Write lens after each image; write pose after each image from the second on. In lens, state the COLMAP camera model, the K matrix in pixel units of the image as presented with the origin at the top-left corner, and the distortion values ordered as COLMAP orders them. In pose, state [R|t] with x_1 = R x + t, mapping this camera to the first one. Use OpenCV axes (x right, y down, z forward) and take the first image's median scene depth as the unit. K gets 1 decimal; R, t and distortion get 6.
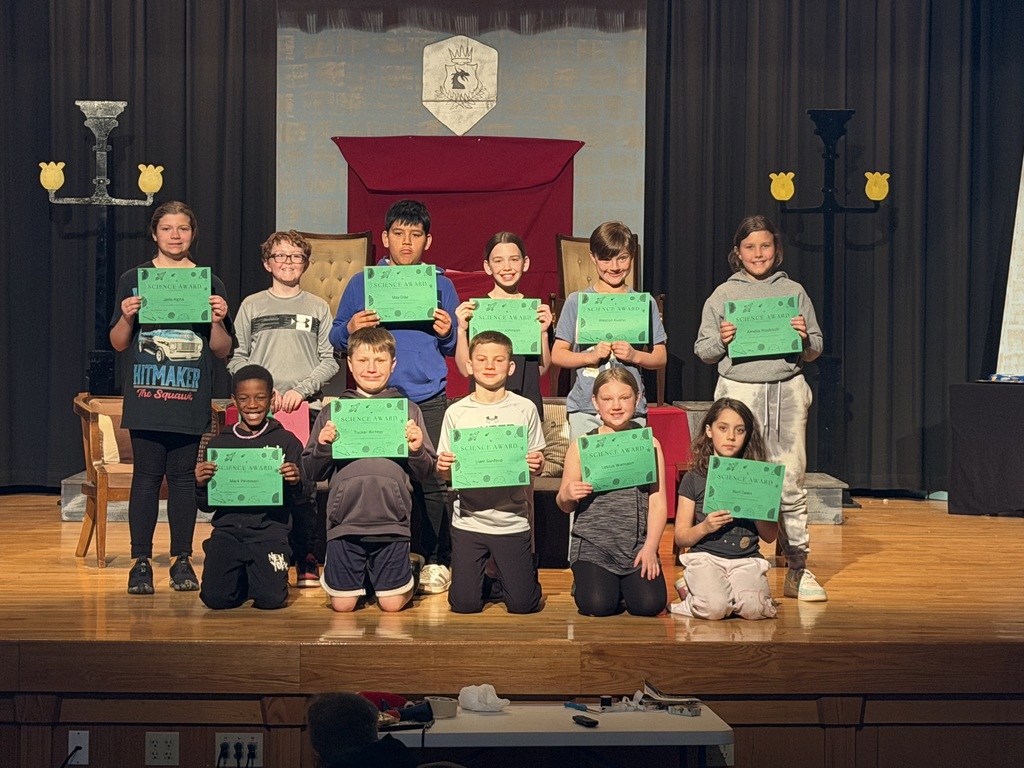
lens RADIAL K [[2370.5, 0, 509.1], [0, 2370.5, 382.6], [0, 0, 1]] dist [0.099792, 0.000000]
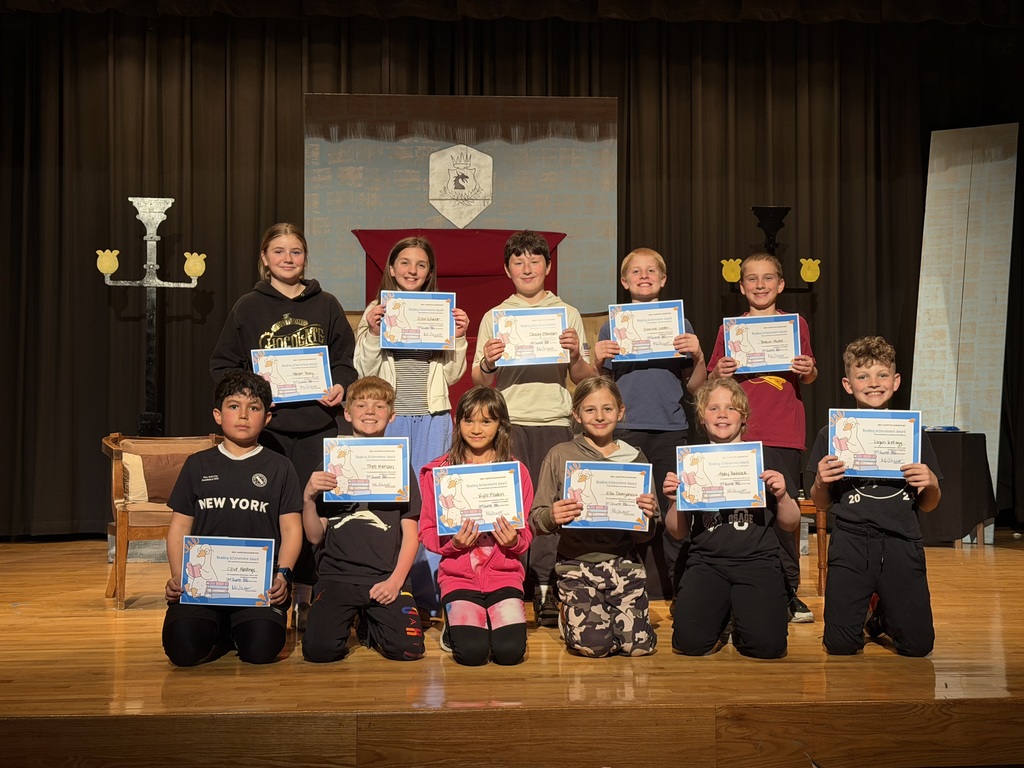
lens RADIAL K [[1461.7, 0, 522.3], [0, 1461.7, 380.6], [0, 0, 1]] dist [0.119838, 0.000000]
pose [[0.998338, -0.008023, 0.057075, -0.032529], [0.011607, 0.997962, -0.062741, 0.017529], [-0.056455, 0.063299, 0.996397, 0.277411]]
